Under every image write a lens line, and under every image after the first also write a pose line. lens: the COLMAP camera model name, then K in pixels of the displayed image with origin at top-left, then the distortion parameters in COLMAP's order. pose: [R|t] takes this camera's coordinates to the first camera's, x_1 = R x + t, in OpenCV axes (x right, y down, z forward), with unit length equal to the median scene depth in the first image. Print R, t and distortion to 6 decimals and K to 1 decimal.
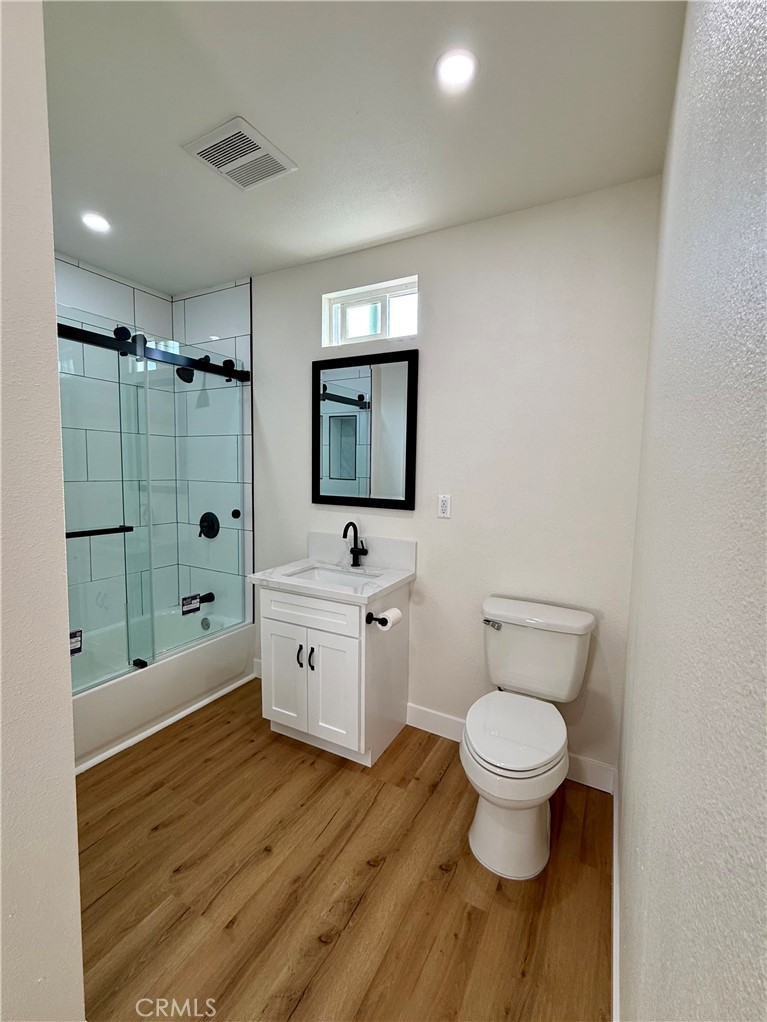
lens RADIAL K [[437.5, 0, 384.1], [0, 437.5, 508.1], [0, 0, 1]] dist [0.000318, -0.000138]
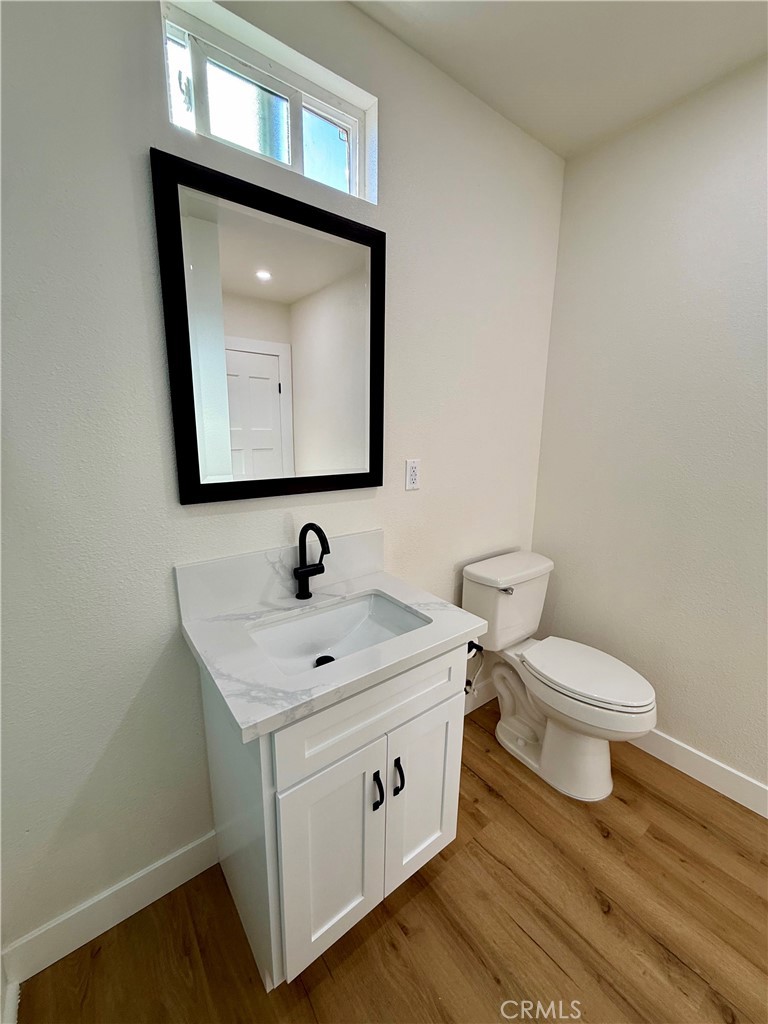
lens RADIAL K [[411.0, 0, 379.7], [0, 411.0, 510.2], [0, 0, 1]] dist [0.000105, 0.000161]
pose [[0.414020, -0.194940, 0.889149, -0.561015], [0.085109, 0.980810, 0.175406, -0.077181], [-0.906280, 0.003053, 0.422667, 0.788606]]
